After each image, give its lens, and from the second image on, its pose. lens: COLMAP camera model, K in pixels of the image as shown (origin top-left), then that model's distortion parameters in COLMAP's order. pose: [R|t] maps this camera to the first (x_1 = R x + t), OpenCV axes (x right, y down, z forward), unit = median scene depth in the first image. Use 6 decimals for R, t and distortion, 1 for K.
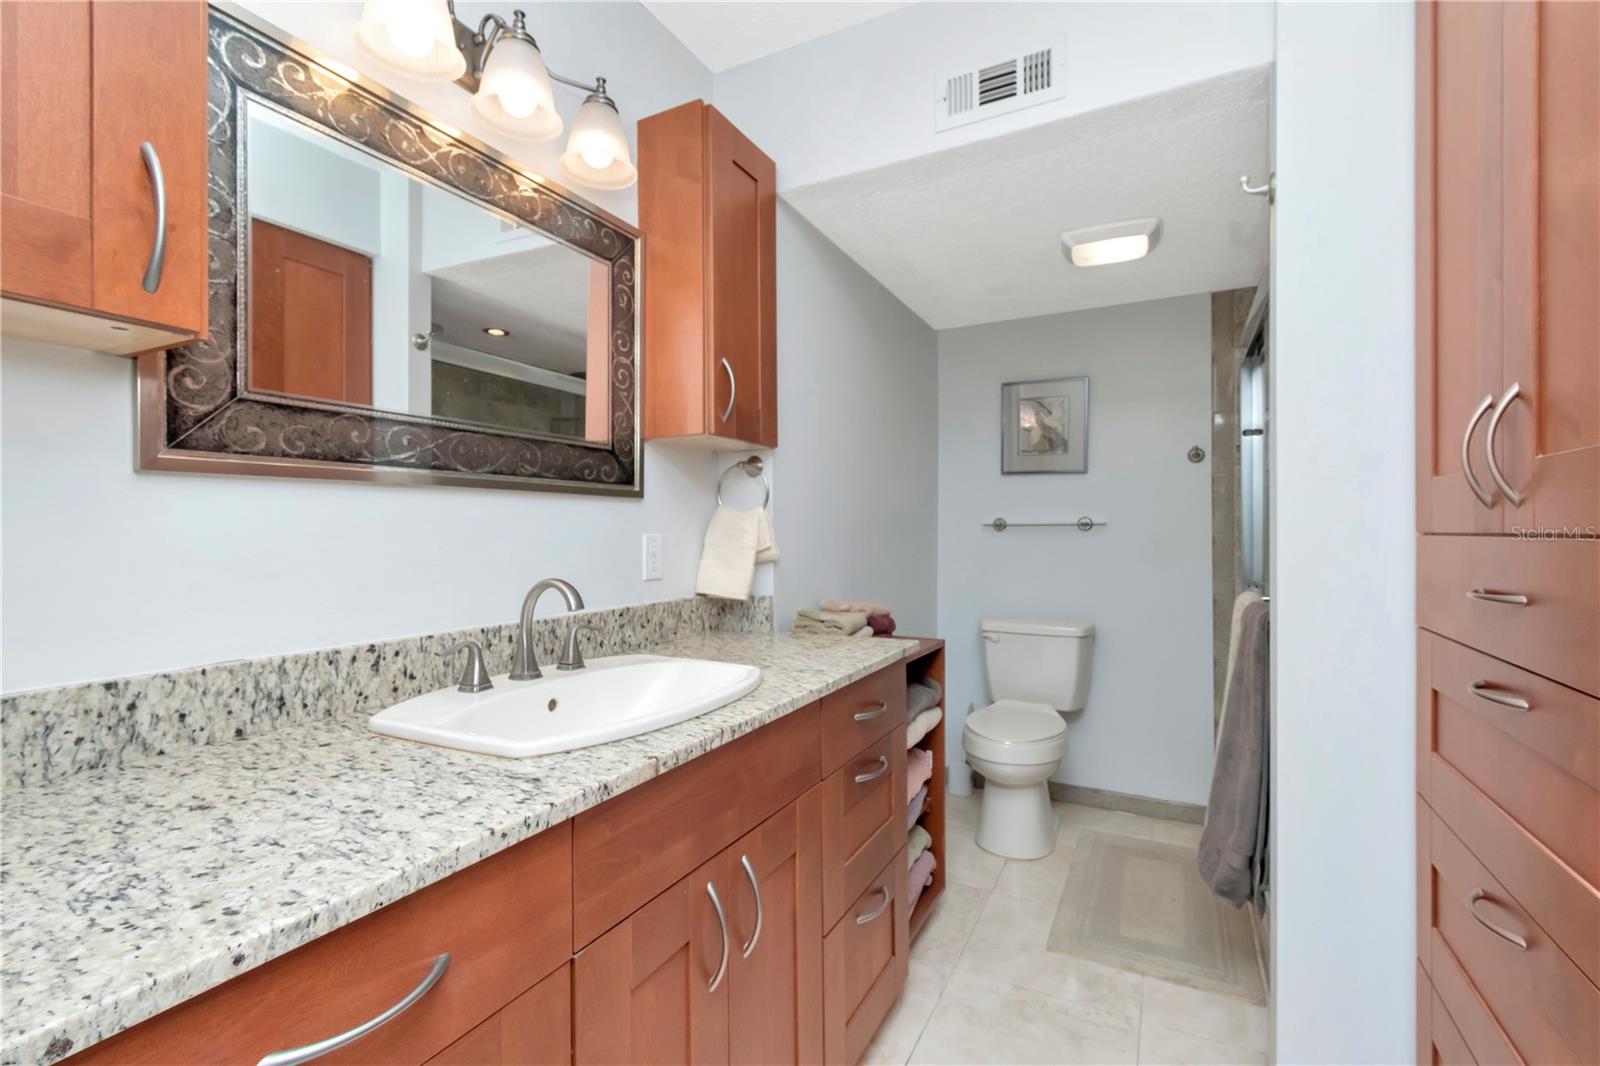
lens RADIAL K [[716.8, 0, 808.5], [0, 716.8, 530.3], [0, 0, 1]] dist [0.008541, -0.001112]
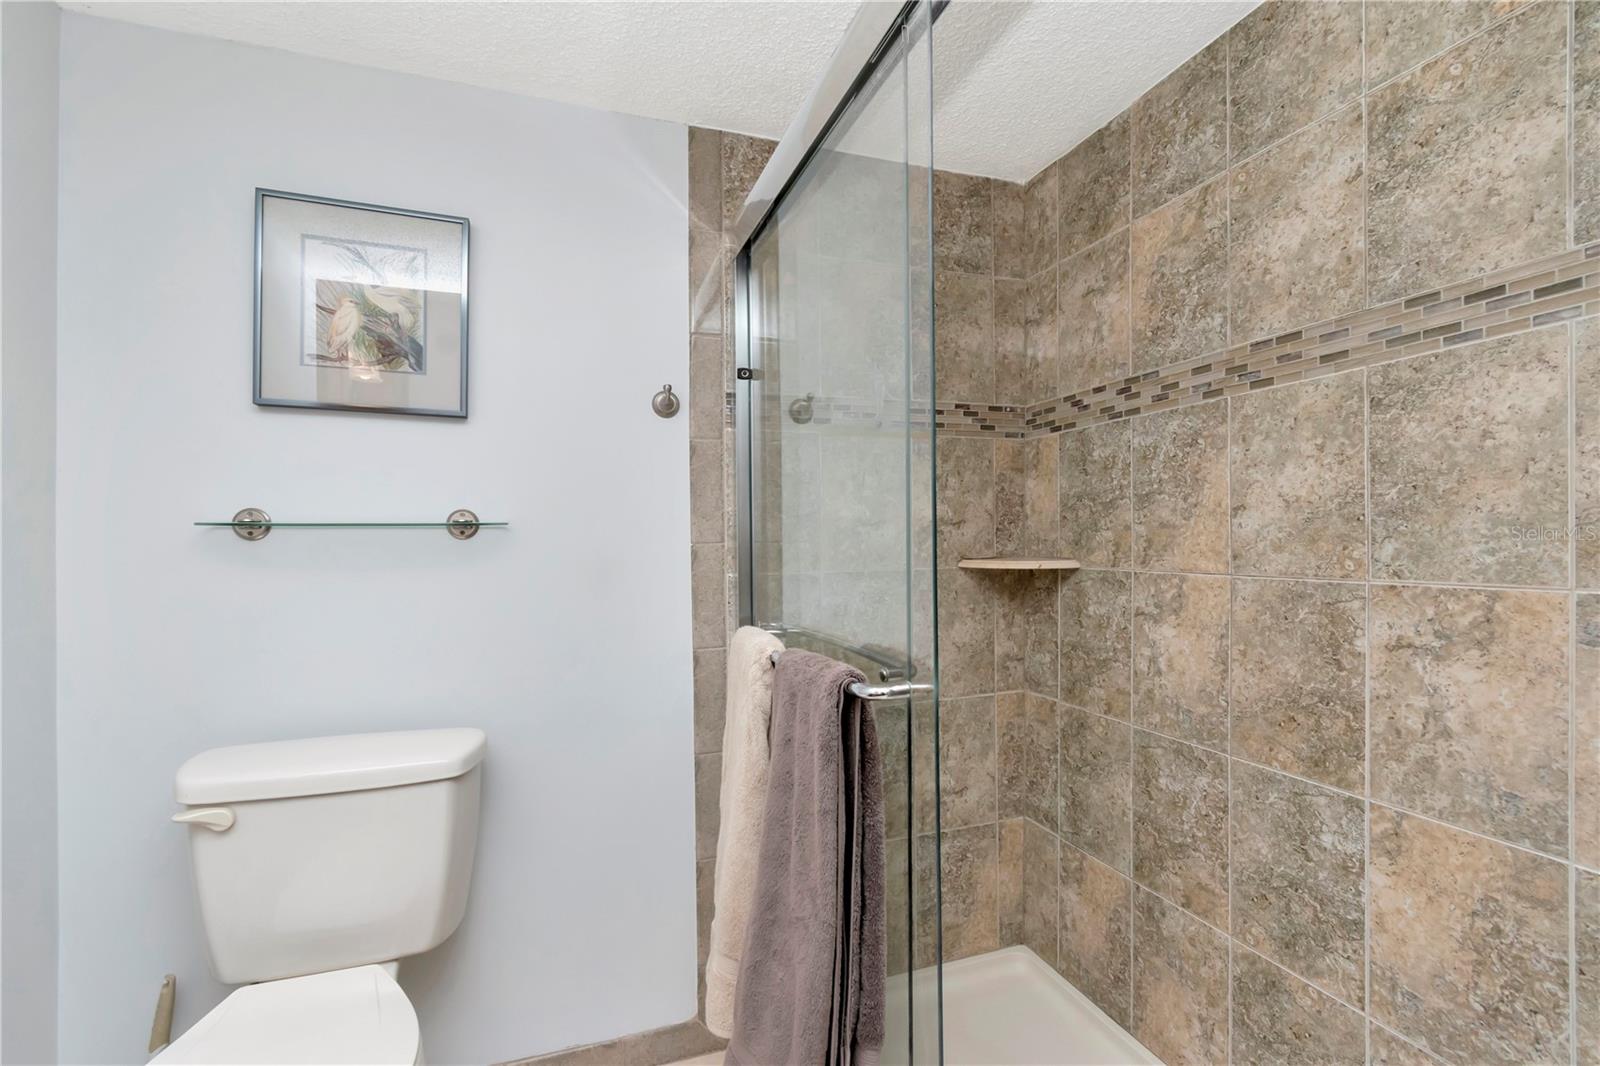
lens RADIAL K [[716.8, 0, 810.0], [0, 716.8, 537.8], [0, 0, 1]] dist [0.008541, -0.001112]
pose [[0.680497, 0.000443, 0.732750, 0.198523], [0.004074, 0.999982, -0.004388, 0.003724], [-0.732739, 0.005972, 0.680483, 0.522325]]
